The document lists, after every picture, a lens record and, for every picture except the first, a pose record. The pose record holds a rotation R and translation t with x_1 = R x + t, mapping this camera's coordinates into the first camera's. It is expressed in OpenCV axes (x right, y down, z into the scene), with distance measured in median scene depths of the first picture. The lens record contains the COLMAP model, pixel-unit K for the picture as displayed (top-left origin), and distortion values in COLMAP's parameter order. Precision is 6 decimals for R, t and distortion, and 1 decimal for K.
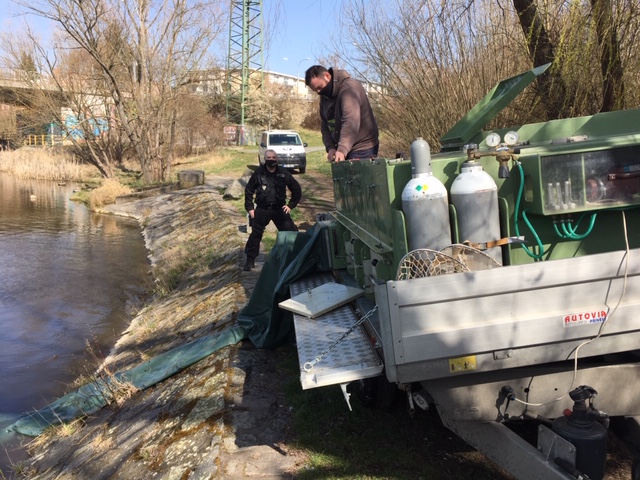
lens RADIAL K [[536.8, 0, 320.0], [0, 536.8, 240.0], [0, 0, 1]] dist [0.099415, -0.158793]
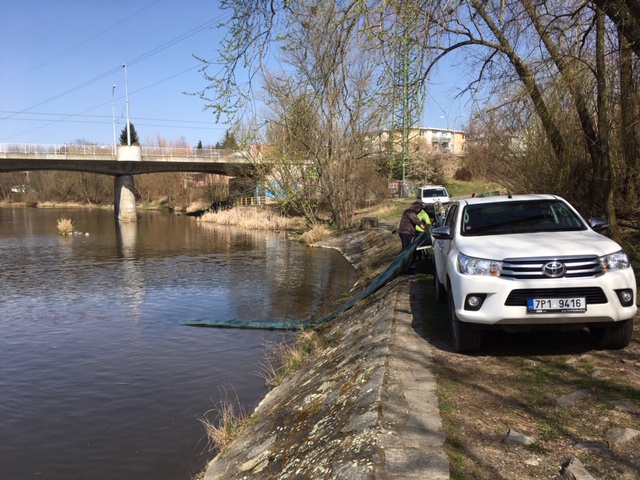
lens RADIAL K [[536.8, 0, 320.0], [0, 536.8, 240.0], [0, 0, 1]] dist [0.099415, -0.158793]
pose [[0.955996, -0.024620, -0.292343, 0.031359], [-0.001697, 0.995992, -0.089429, 0.033629], [0.293373, 0.085990, 0.952123, -0.225131]]
